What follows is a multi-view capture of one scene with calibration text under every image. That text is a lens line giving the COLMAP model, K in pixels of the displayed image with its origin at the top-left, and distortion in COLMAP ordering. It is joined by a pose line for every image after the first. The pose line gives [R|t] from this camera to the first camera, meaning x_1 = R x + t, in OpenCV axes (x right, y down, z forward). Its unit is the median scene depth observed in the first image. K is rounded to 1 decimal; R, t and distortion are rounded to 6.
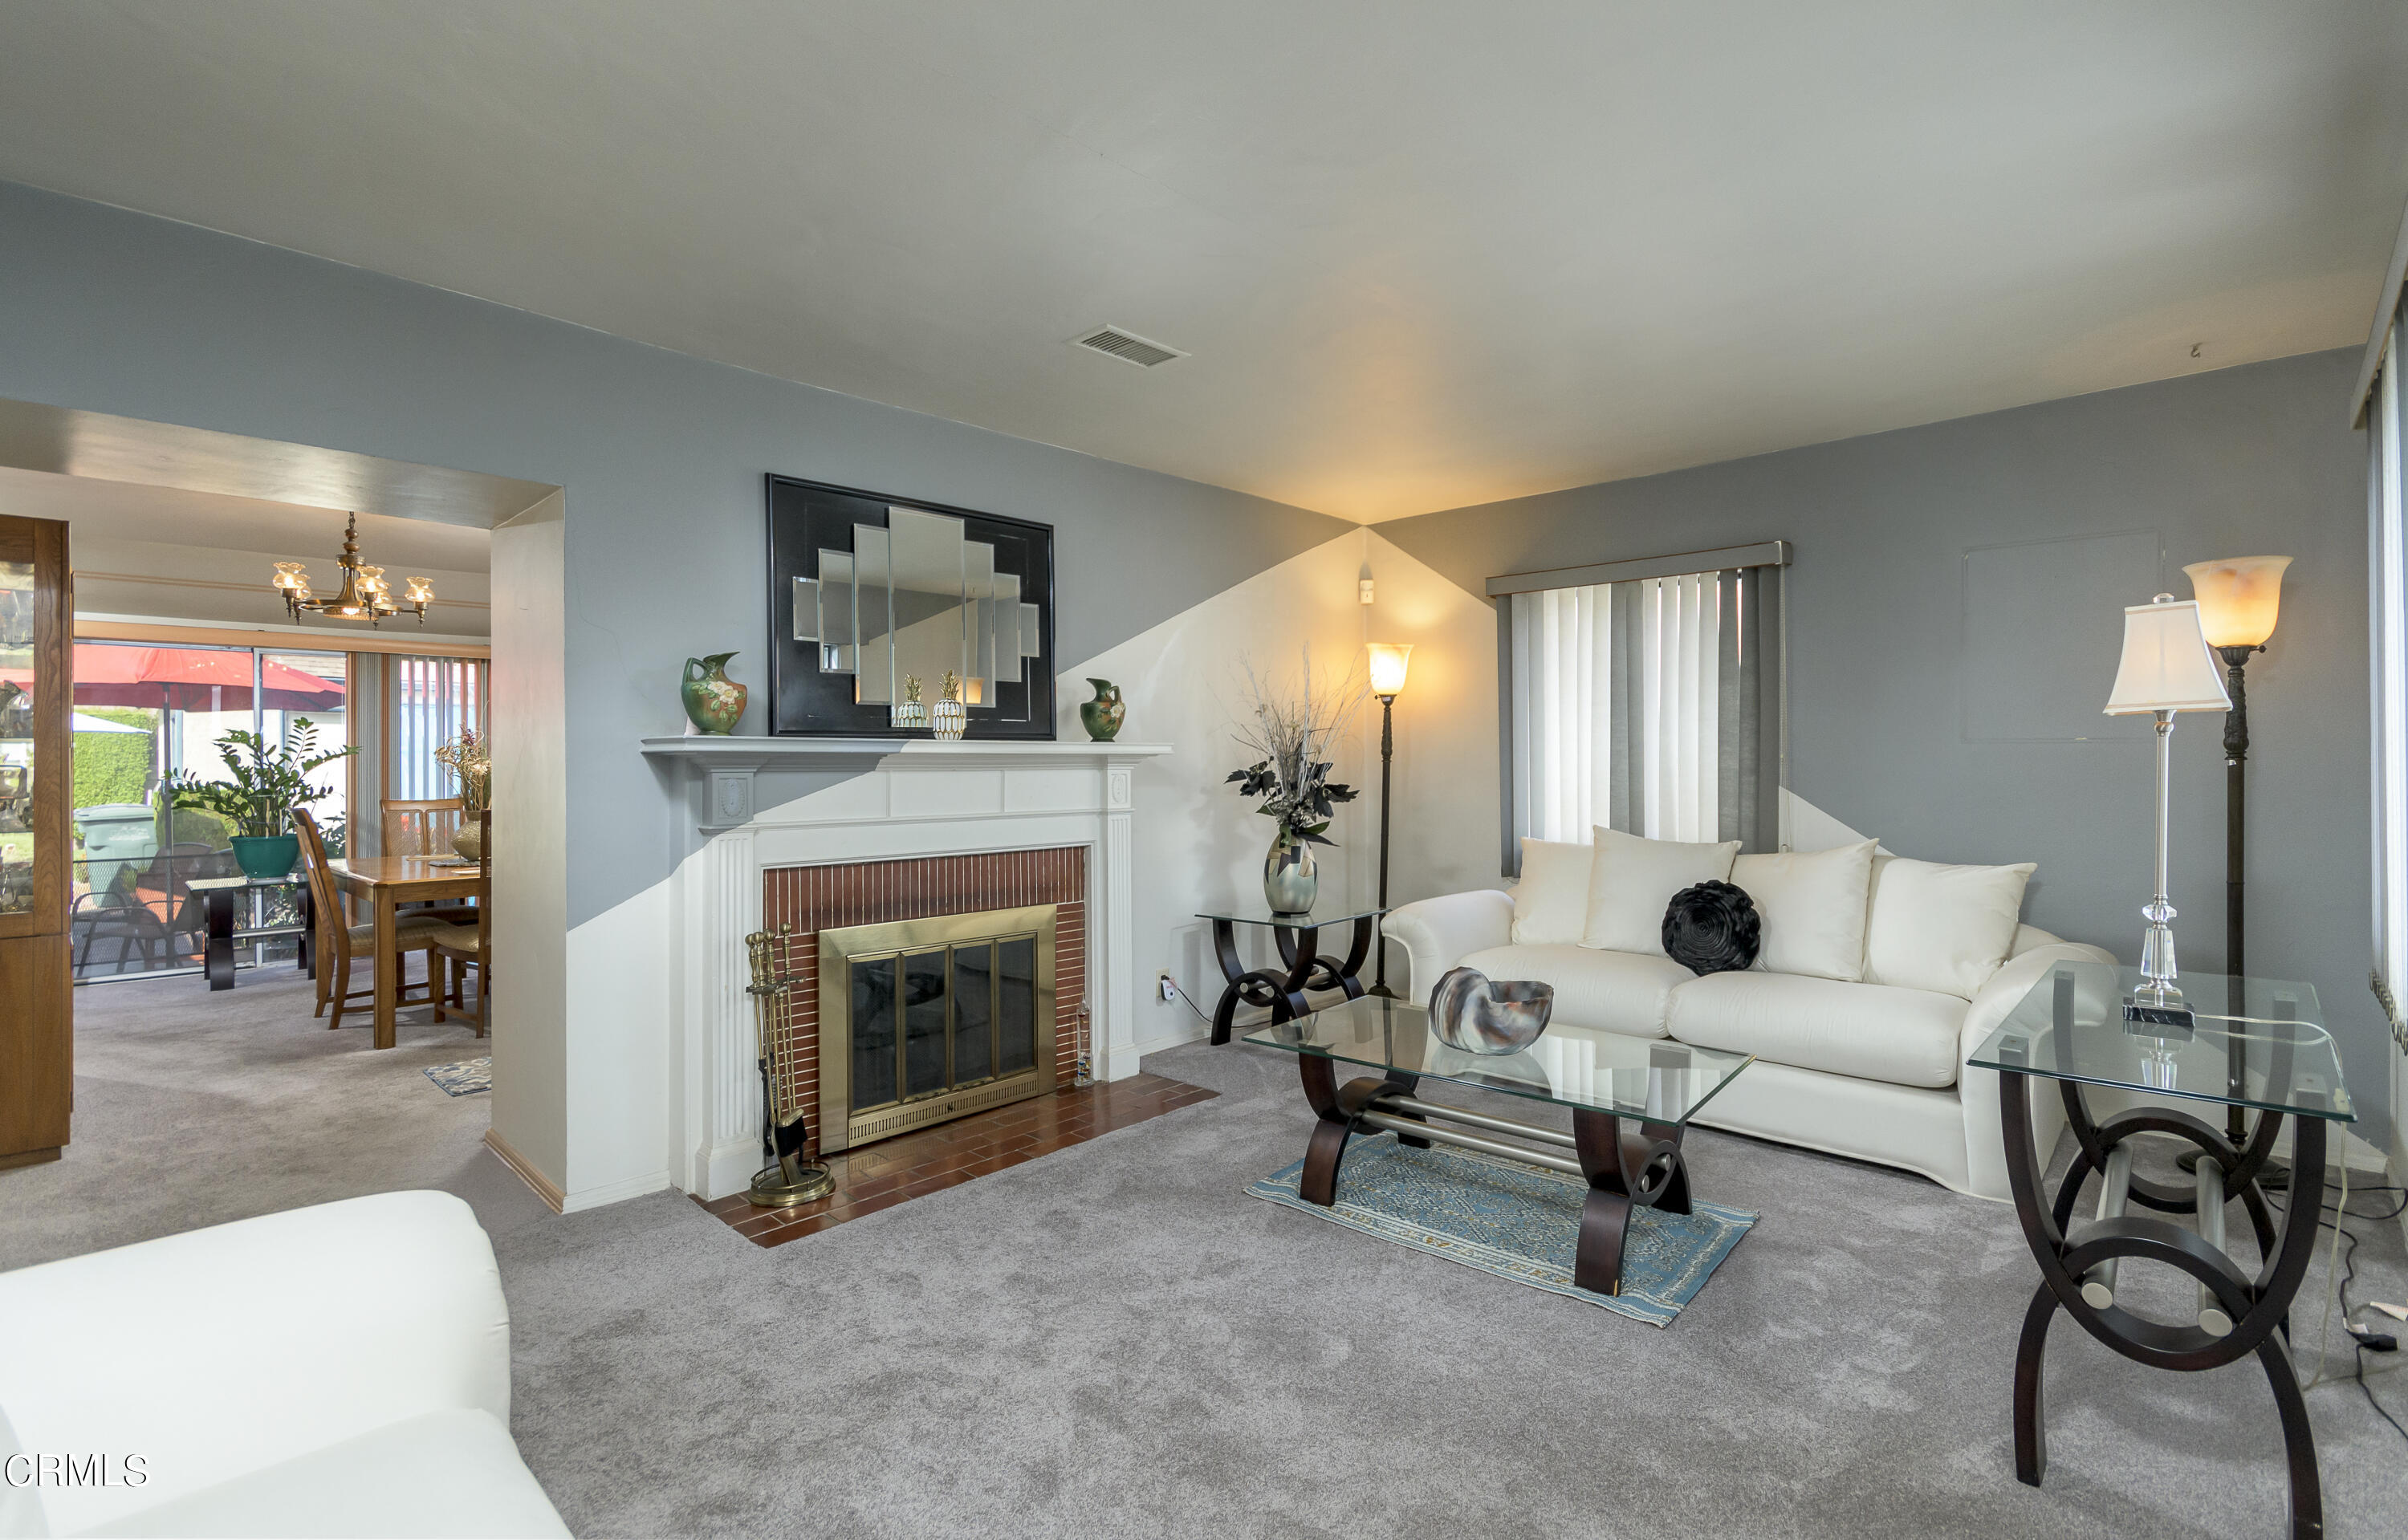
lens RADIAL K [[1102.0, 0, 1213.1], [0, 1102.0, 765.3], [0, 0, 1]] dist [-0.001529, -0.000312]
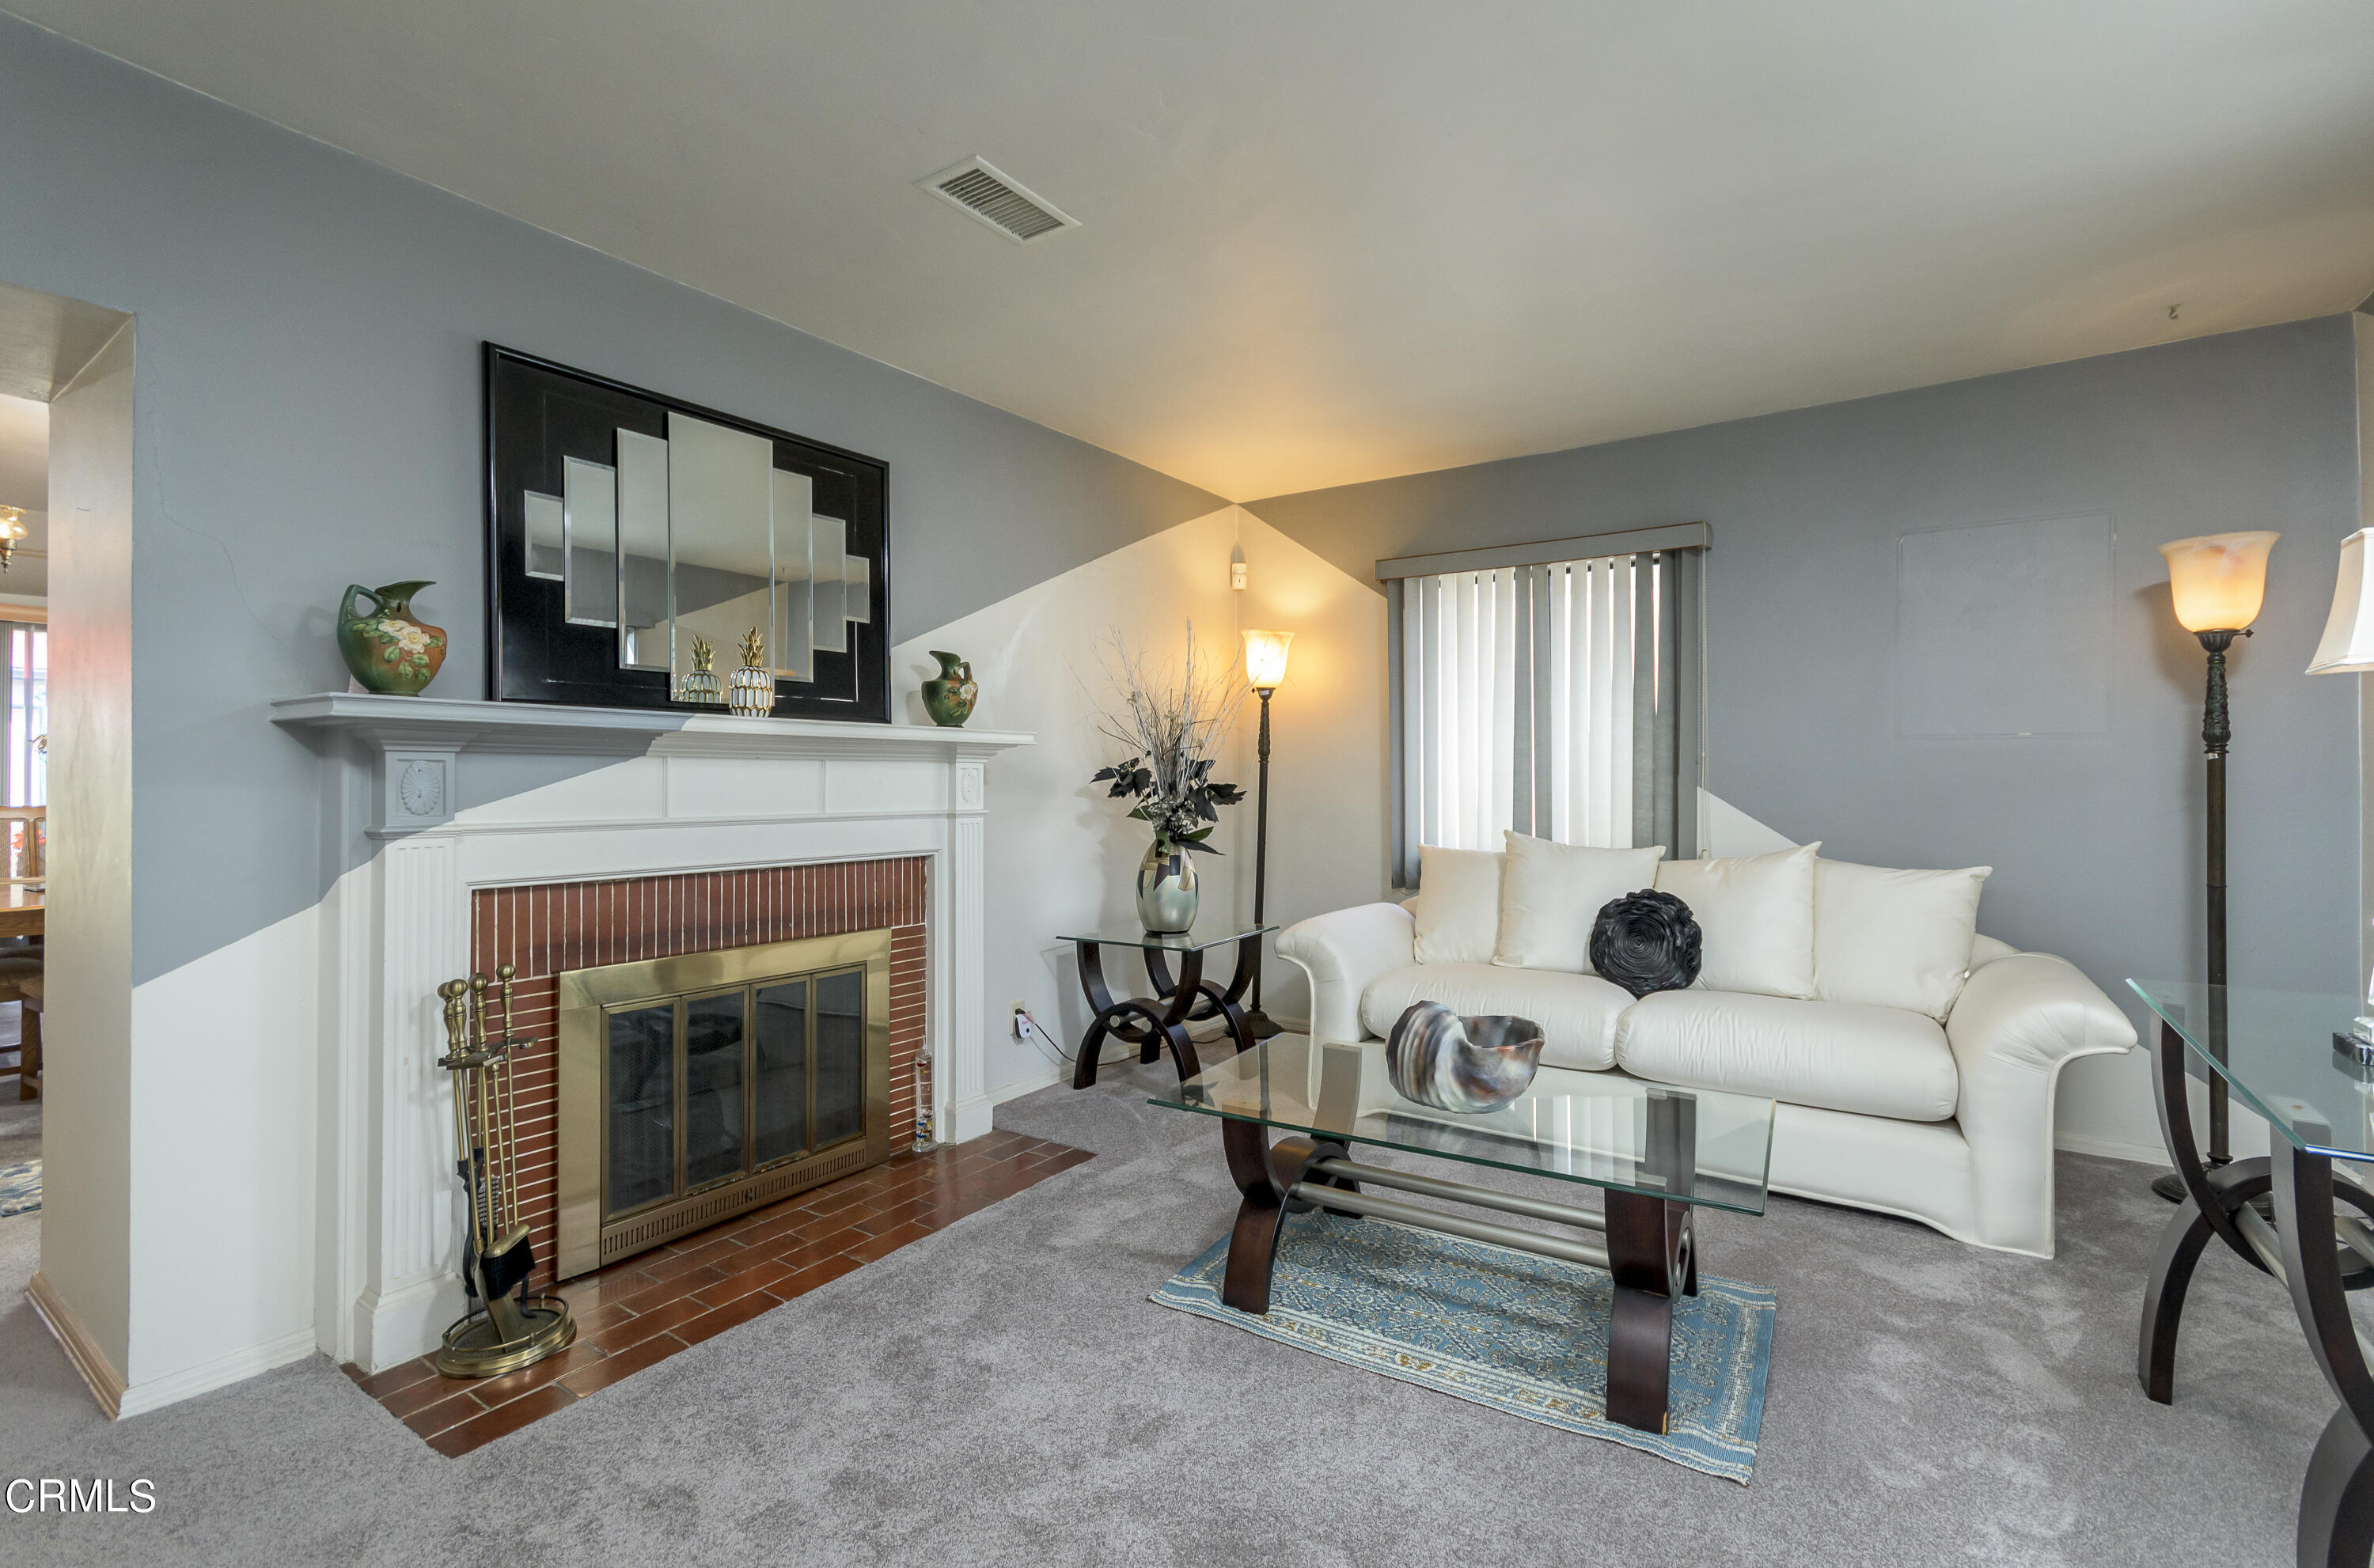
lens RADIAL K [[1058.7, 0, 1210.8], [0, 1058.7, 779.1], [0, 0, 1]] dist [0.005692, 0.000146]
pose [[0.985184, 0.005688, 0.171408, -0.050384], [-0.005069, 0.999979, -0.004046, 0.021038], [-0.171428, 0.003117, 0.985192, 0.219187]]
